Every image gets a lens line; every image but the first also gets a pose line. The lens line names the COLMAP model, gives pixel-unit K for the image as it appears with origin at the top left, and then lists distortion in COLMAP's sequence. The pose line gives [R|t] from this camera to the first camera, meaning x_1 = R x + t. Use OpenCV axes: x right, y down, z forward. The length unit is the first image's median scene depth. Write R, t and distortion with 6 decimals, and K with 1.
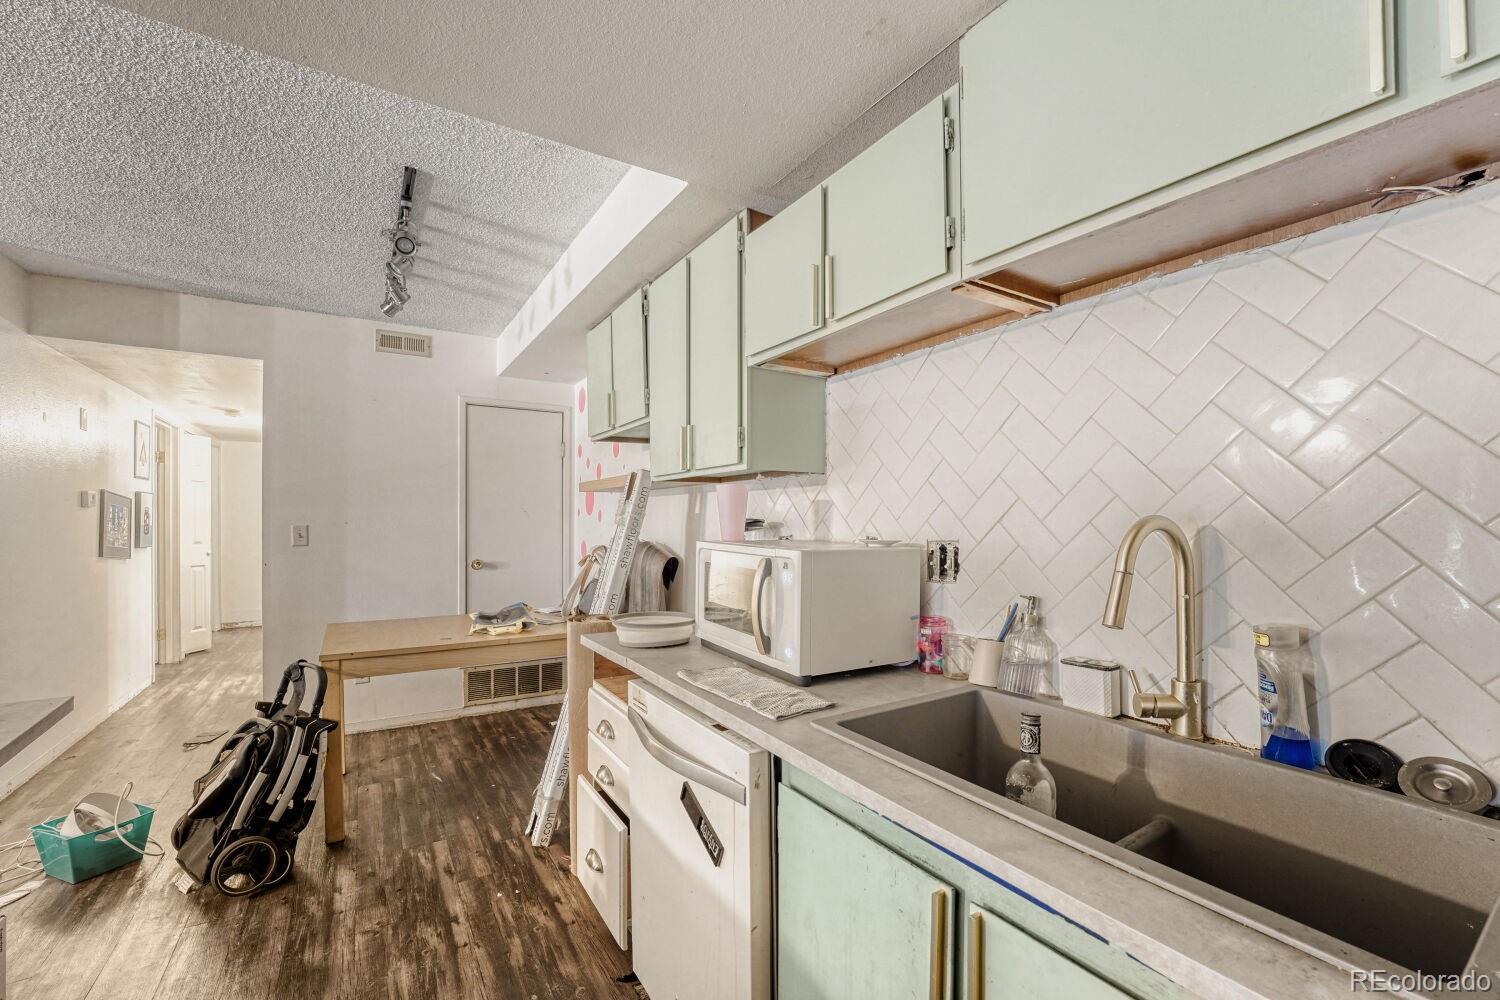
lens RADIAL K [[628.2, 0, 740.6], [0, 628.2, 520.3], [0, 0, 1]] dist [-0.002460, -0.000230]
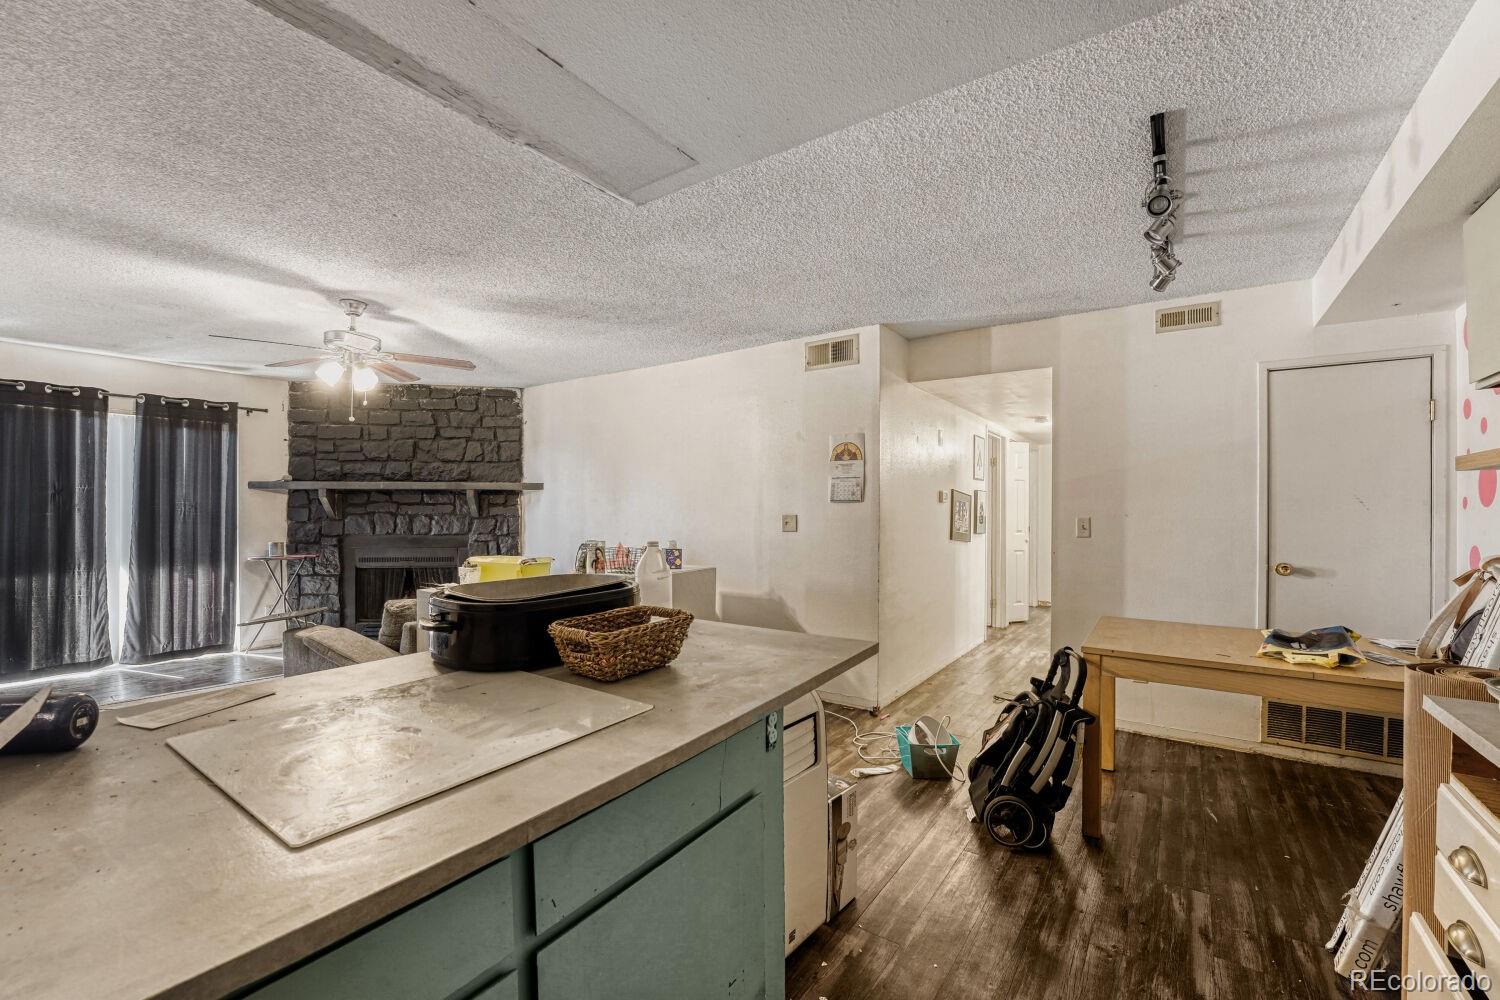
lens RADIAL K [[623.5, 0, 746.9], [0, 623.5, 509.8], [0, 0, 1]] dist [-0.035975, 0.006641]
pose [[0.405018, 0.000354, -0.914308, 0.017891], [-0.005761, 0.999981, -0.002165, 0.000532], [0.914290, 0.006144, 0.405013, 0.099471]]
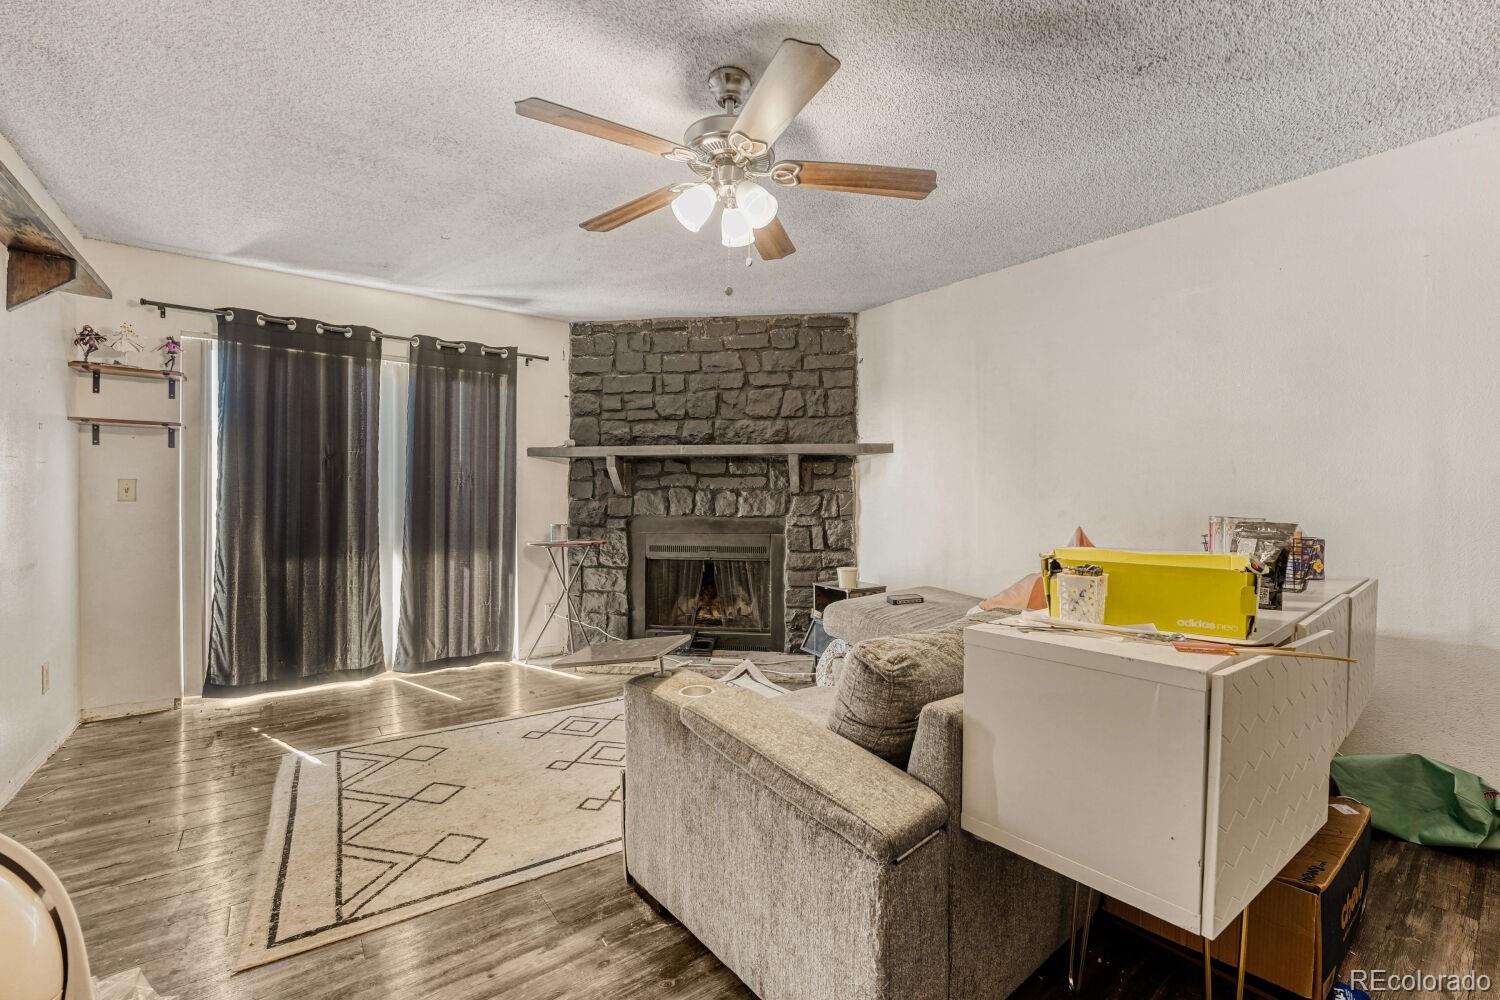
lens RADIAL K [[631.9, 0, 750.0], [0, 631.9, 500.0], [0, 0, 1]] dist [-0.009923, 0.000872]
pose [[0.114467, -0.003903, -0.993419, -0.802142], [-0.006263, 0.999970, -0.004650, 0.056788], [0.993407, 0.006754, 0.114439, -0.209274]]
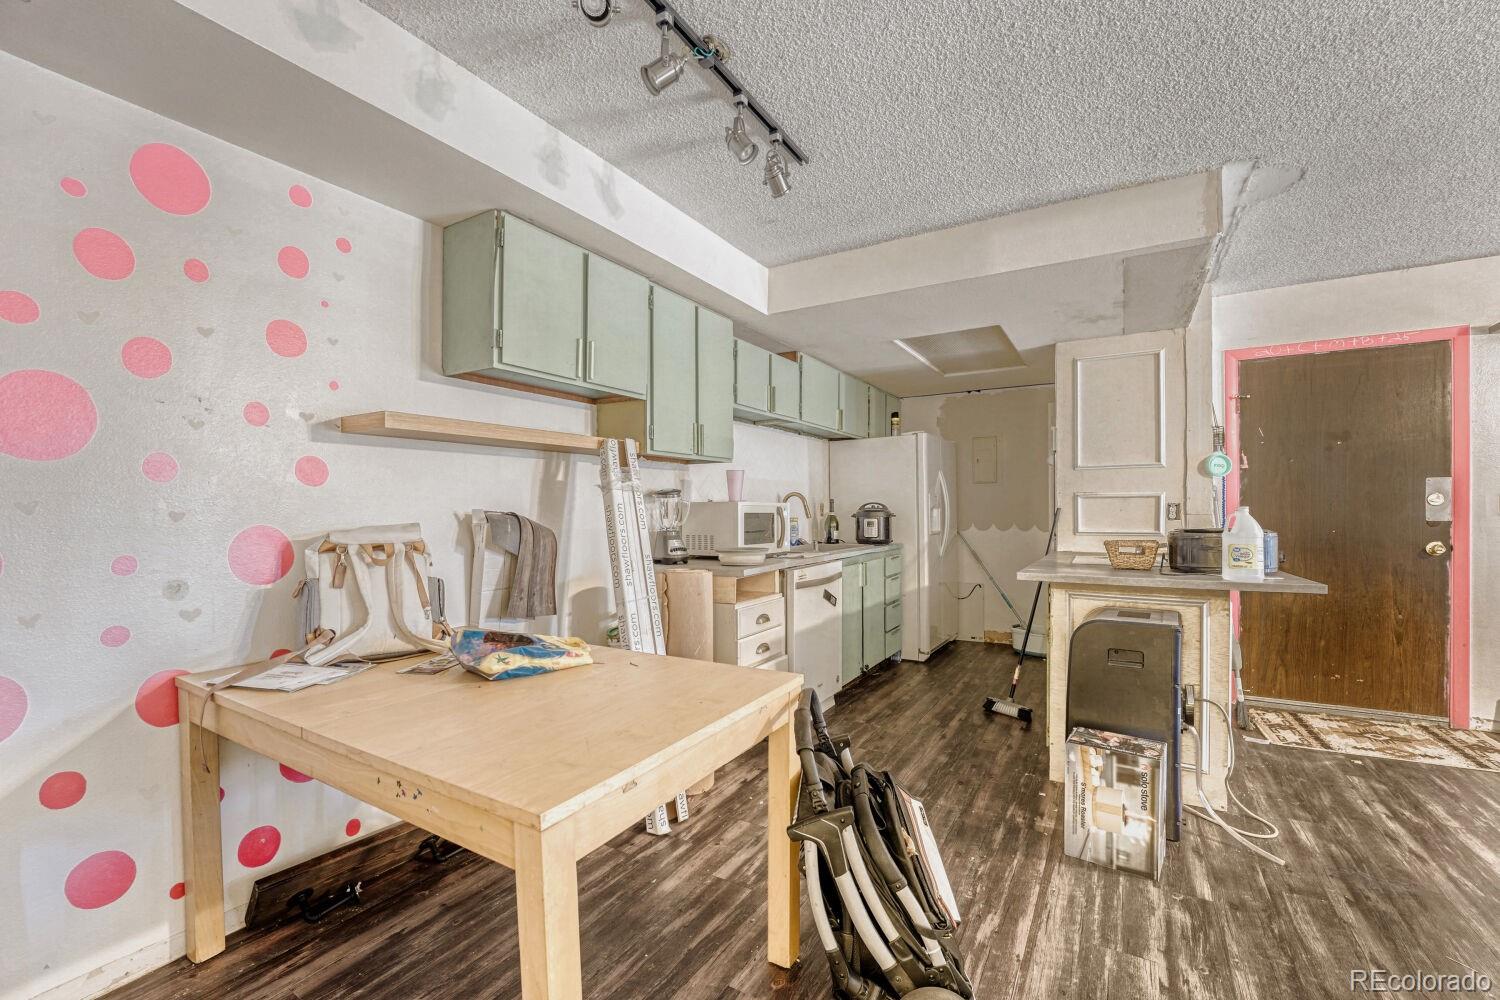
lens RADIAL K [[623.5, 0, 746.9], [0, 623.5, 509.8], [0, 0, 1]] dist [-0.035975, 0.006641]
pose [[-0.465533, -0.003040, 0.885025, -1.167955], [0.004862, 0.999970, 0.005992, 0.032607], [-0.885017, 0.007092, -0.465505, 1.295662]]
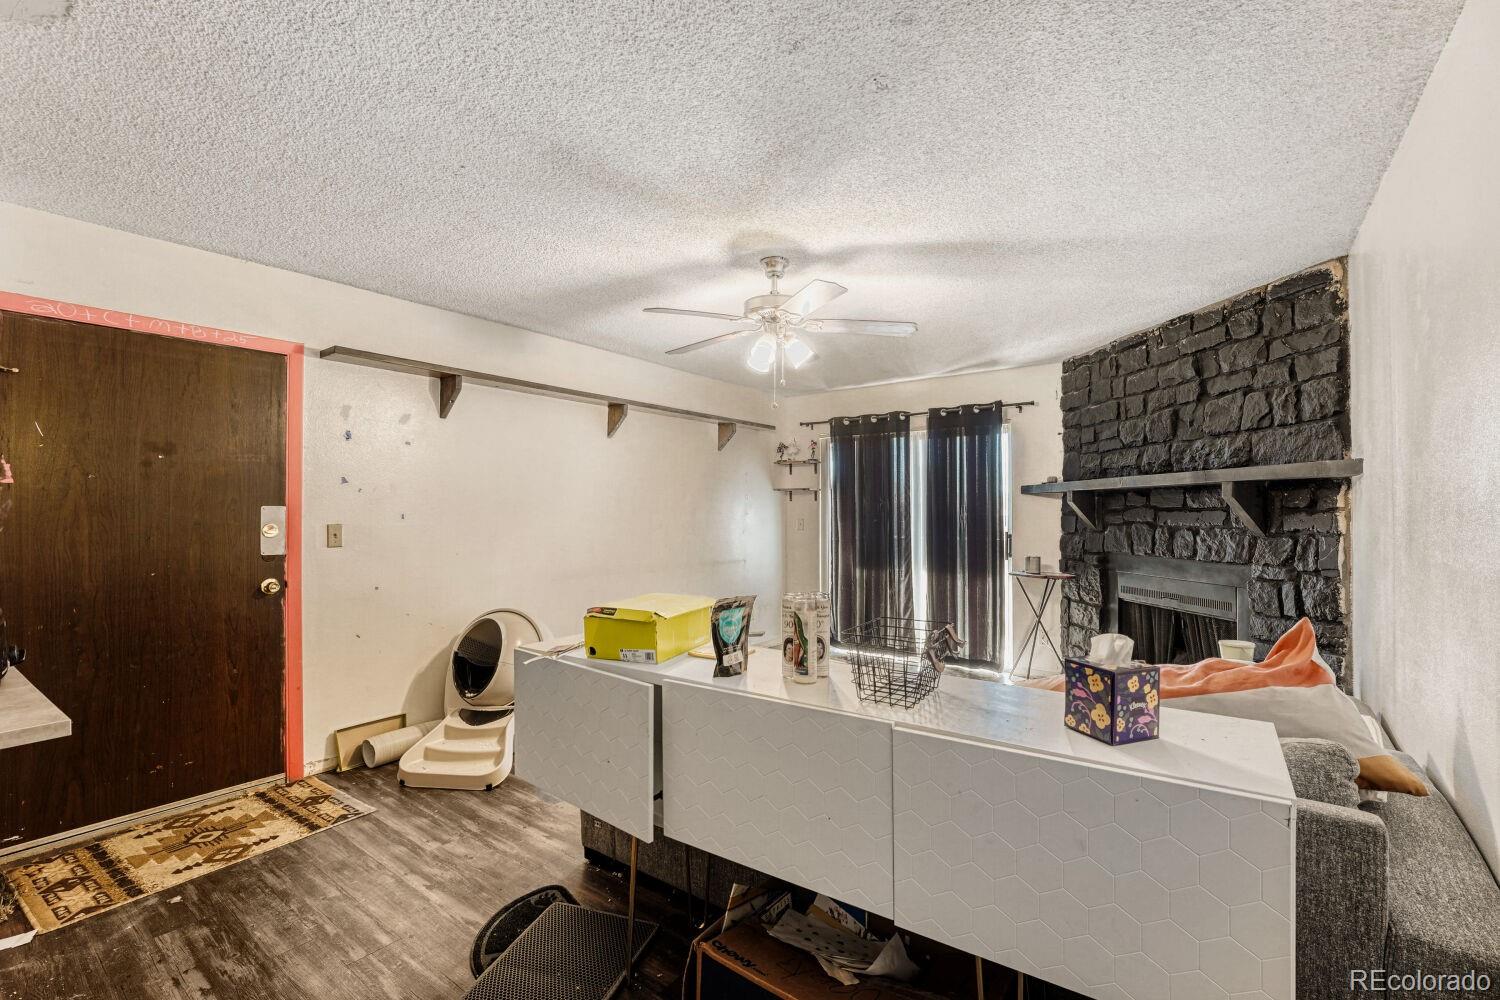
lens RADIAL K [[646.4, 0, 766.5], [0, 646.4, 510.8], [0, 0, 1]] dist [-0.026015, 0.005950]
pose [[-0.919872, -0.002793, -0.392209, -1.108452], [-0.003205, 0.999995, 0.000396, -0.013723], [0.392205, 0.001621, -0.919876, 0.888925]]
